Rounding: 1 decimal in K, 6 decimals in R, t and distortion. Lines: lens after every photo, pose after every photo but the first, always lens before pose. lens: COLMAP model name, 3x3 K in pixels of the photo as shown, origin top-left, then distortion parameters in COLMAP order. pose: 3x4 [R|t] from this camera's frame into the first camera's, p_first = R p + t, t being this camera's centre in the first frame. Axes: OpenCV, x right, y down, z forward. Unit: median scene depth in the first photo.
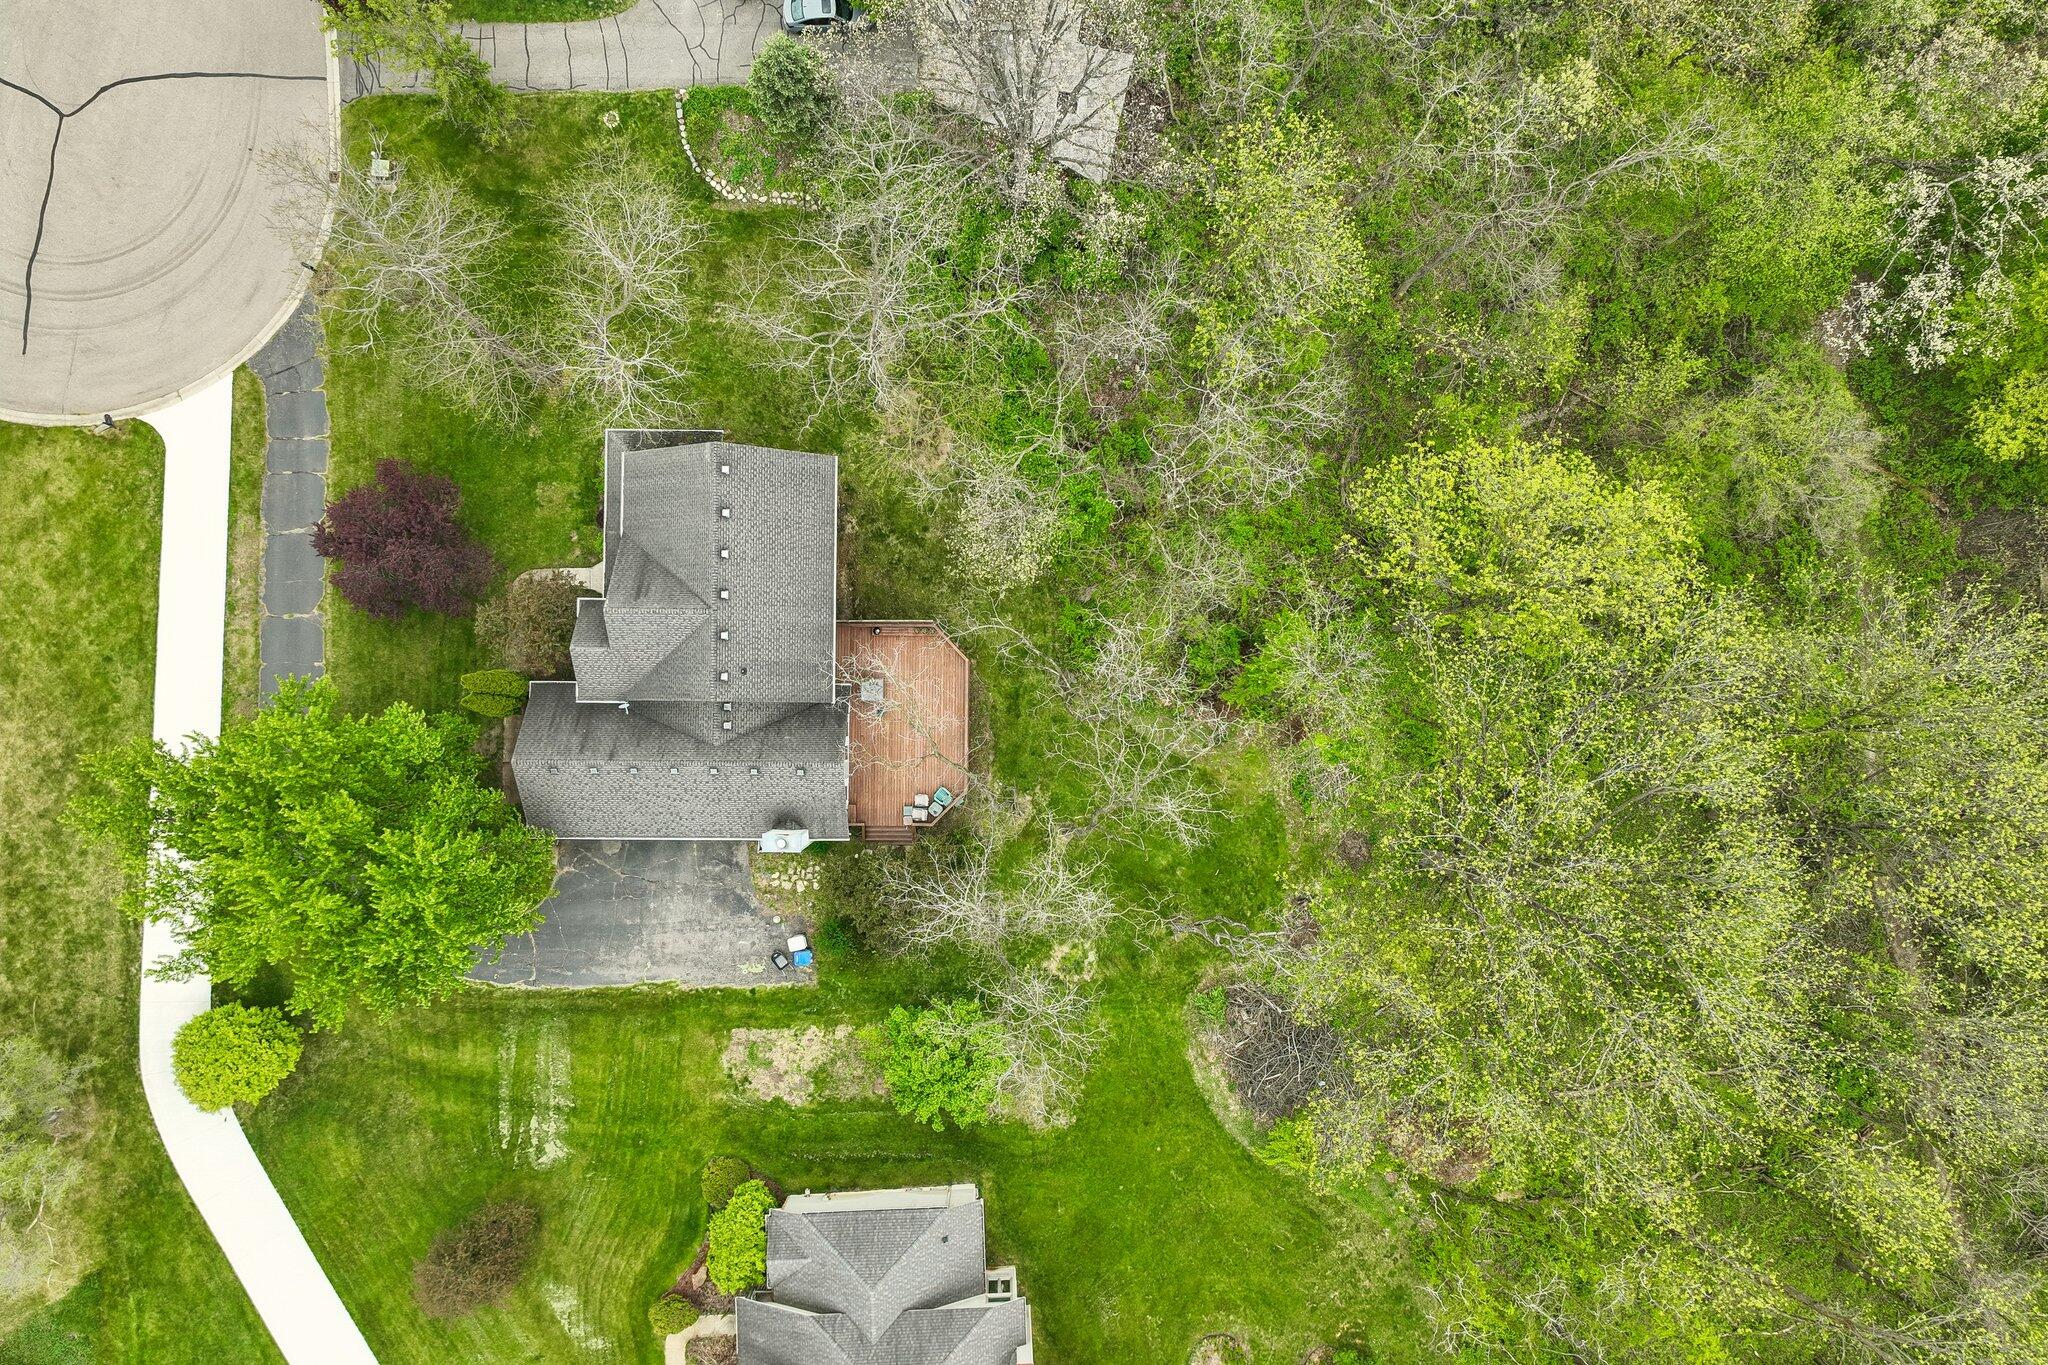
lens RADIAL K [[1445.2, 0, 1021.7], [0, 1445.2, 671.8], [0, 0, 1]] dist [0.006303, 0.002215]
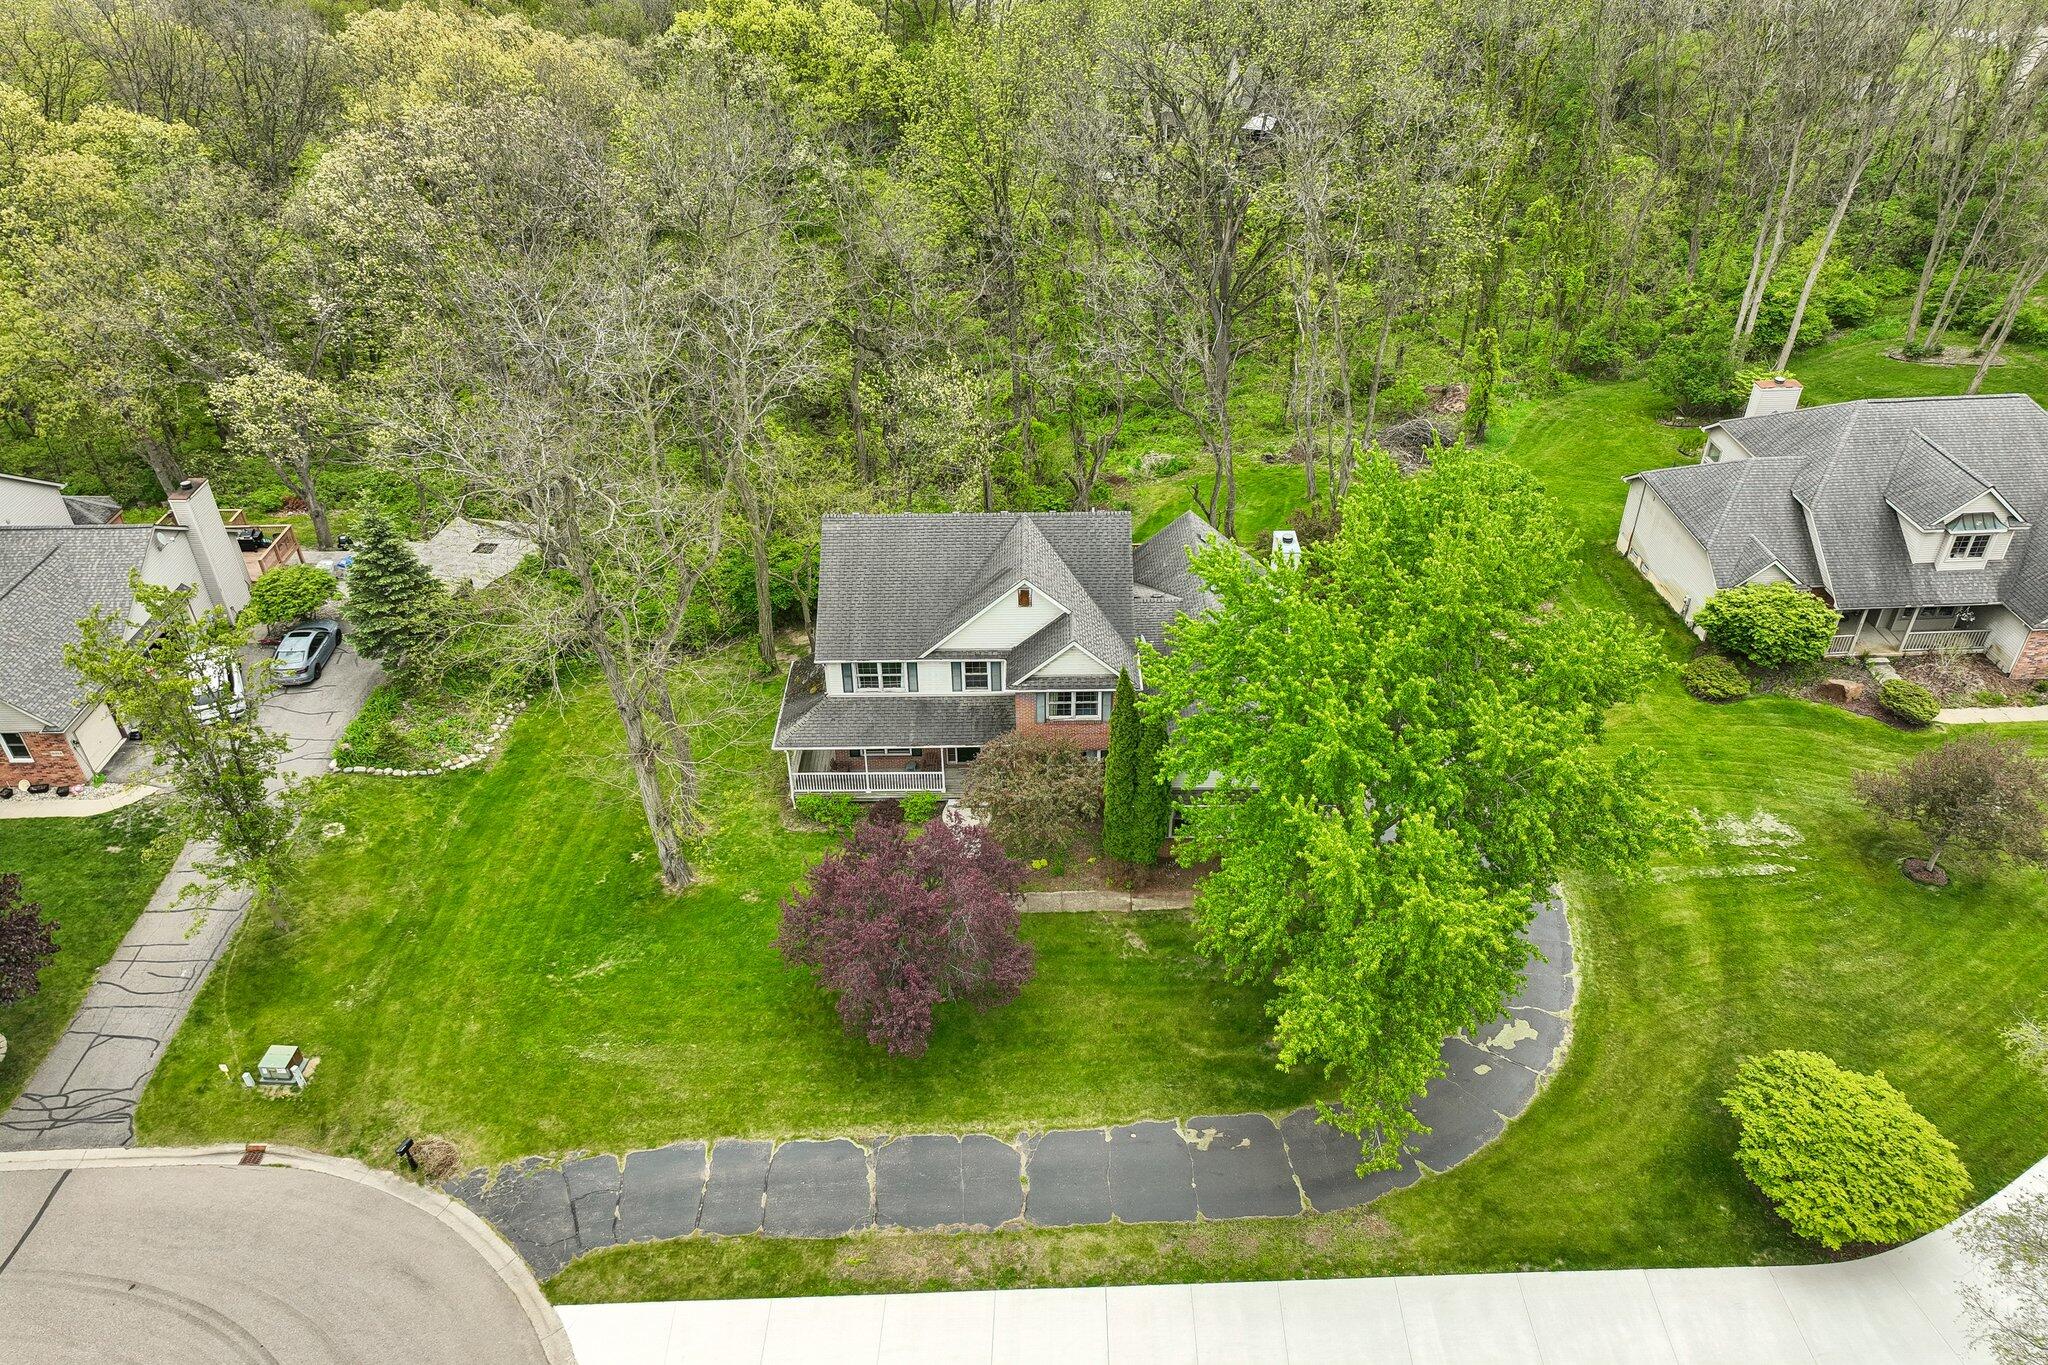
lens RADIAL K [[1445.2, 0, 1021.7], [0, 1445.2, 671.8], [0, 0, 1]] dist [0.006303, 0.002215]
pose [[-0.008930, -0.582192, 0.813002, -0.845112], [0.999867, 0.005919, 0.015221, -0.049431], [-0.013673, 0.813030, 0.582062, 0.518262]]
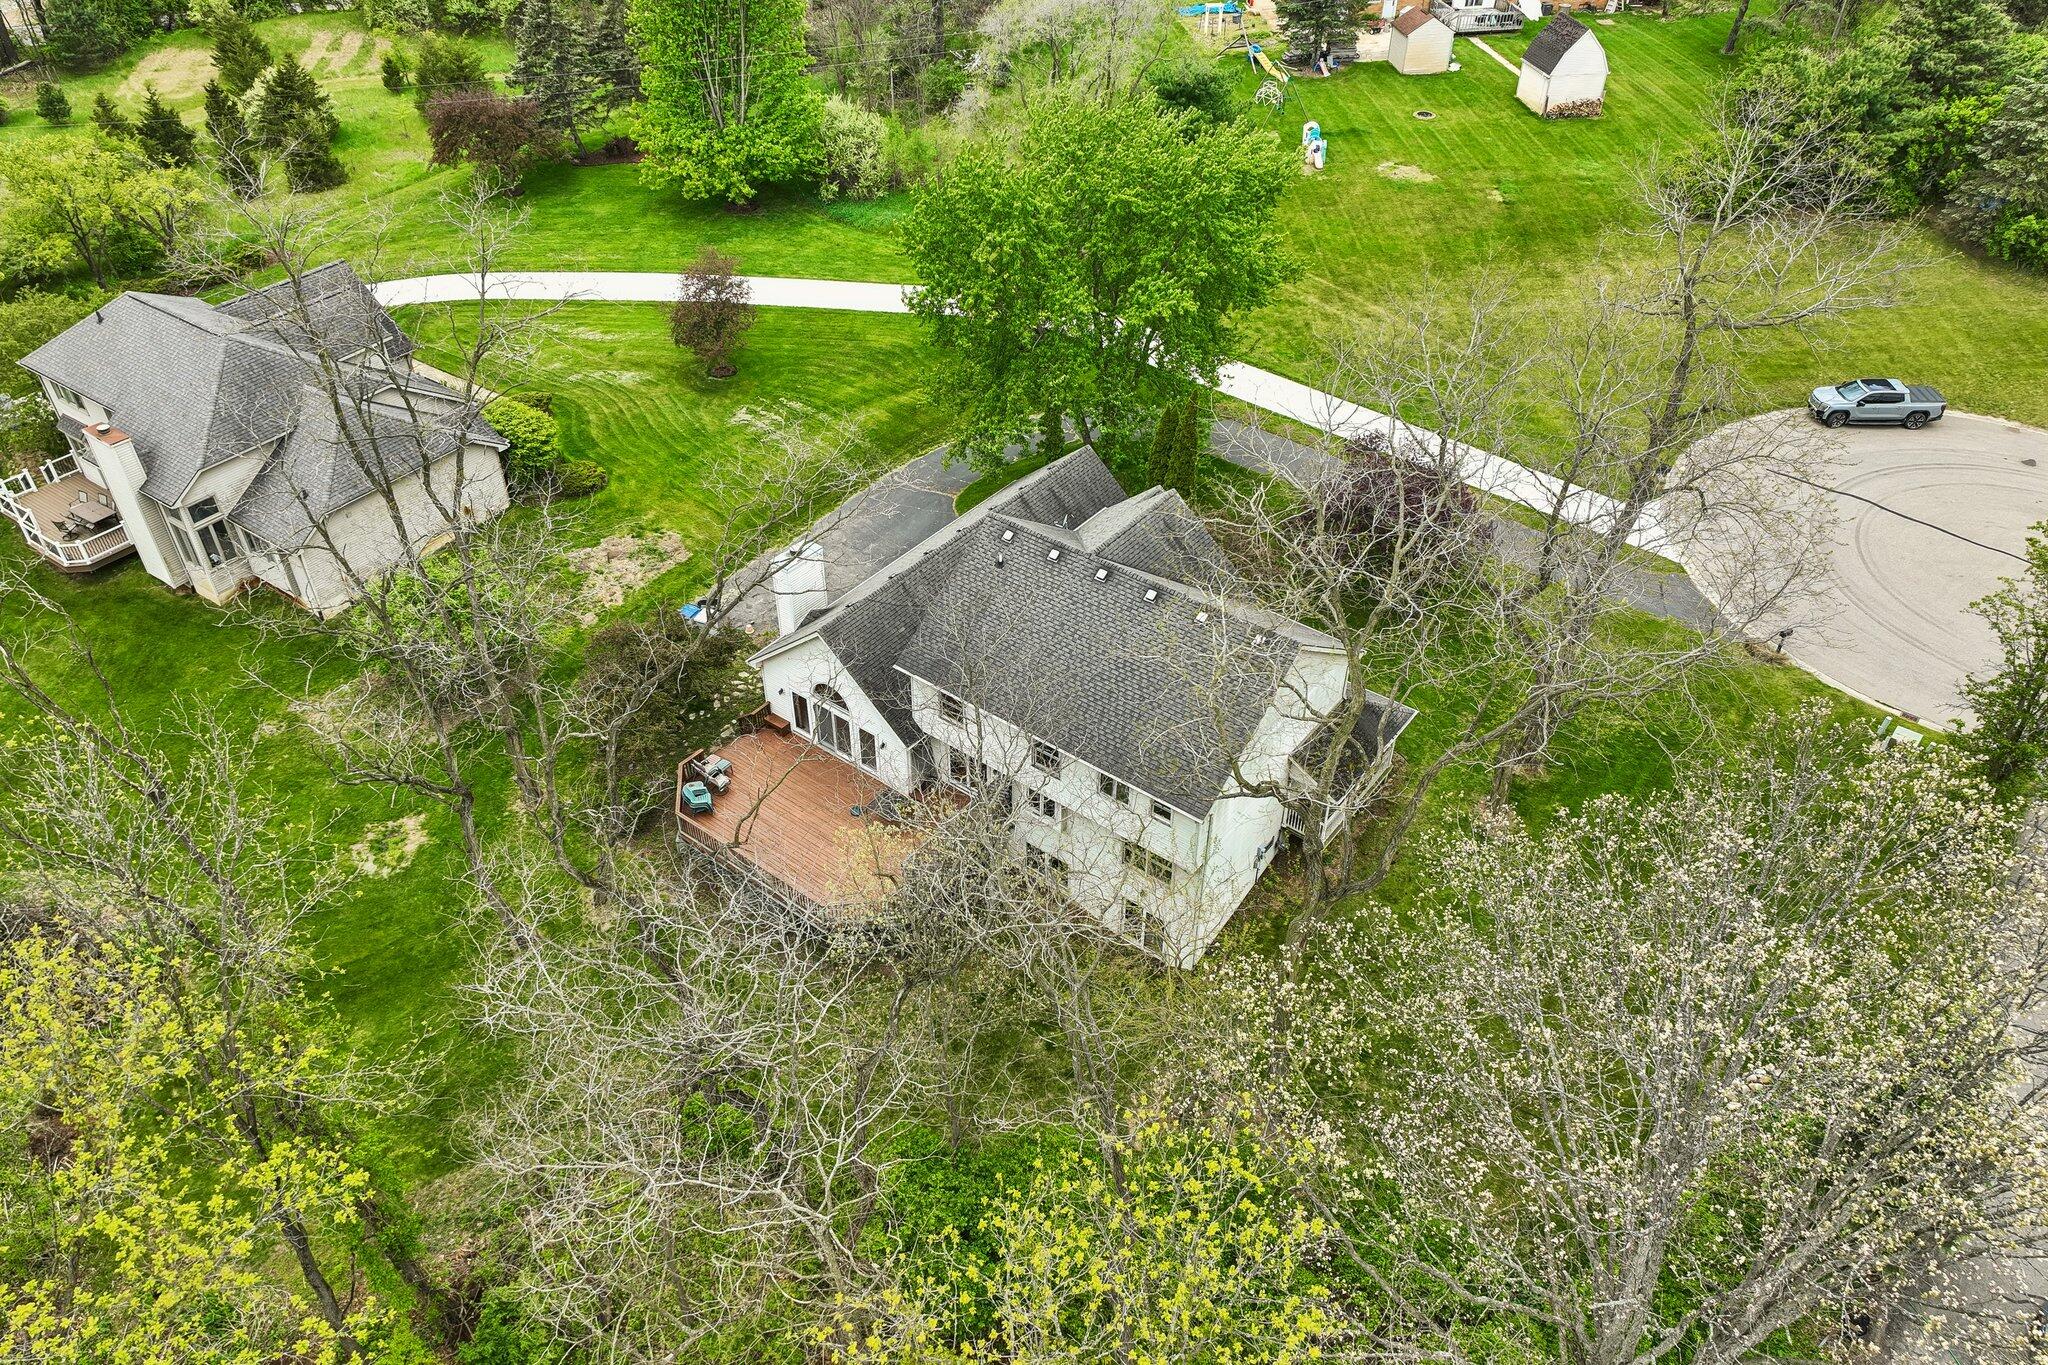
lens RADIAL K [[1445.2, 0, 1021.7], [0, 1445.2, 671.8], [0, 0, 1]] dist [0.006303, 0.002215]
pose [[-0.600224, 0.483549, -0.637112, 0.253256], [-0.799820, -0.358485, 0.481433, -0.333768], [0.004401, 0.798542, 0.601923, 0.549448]]
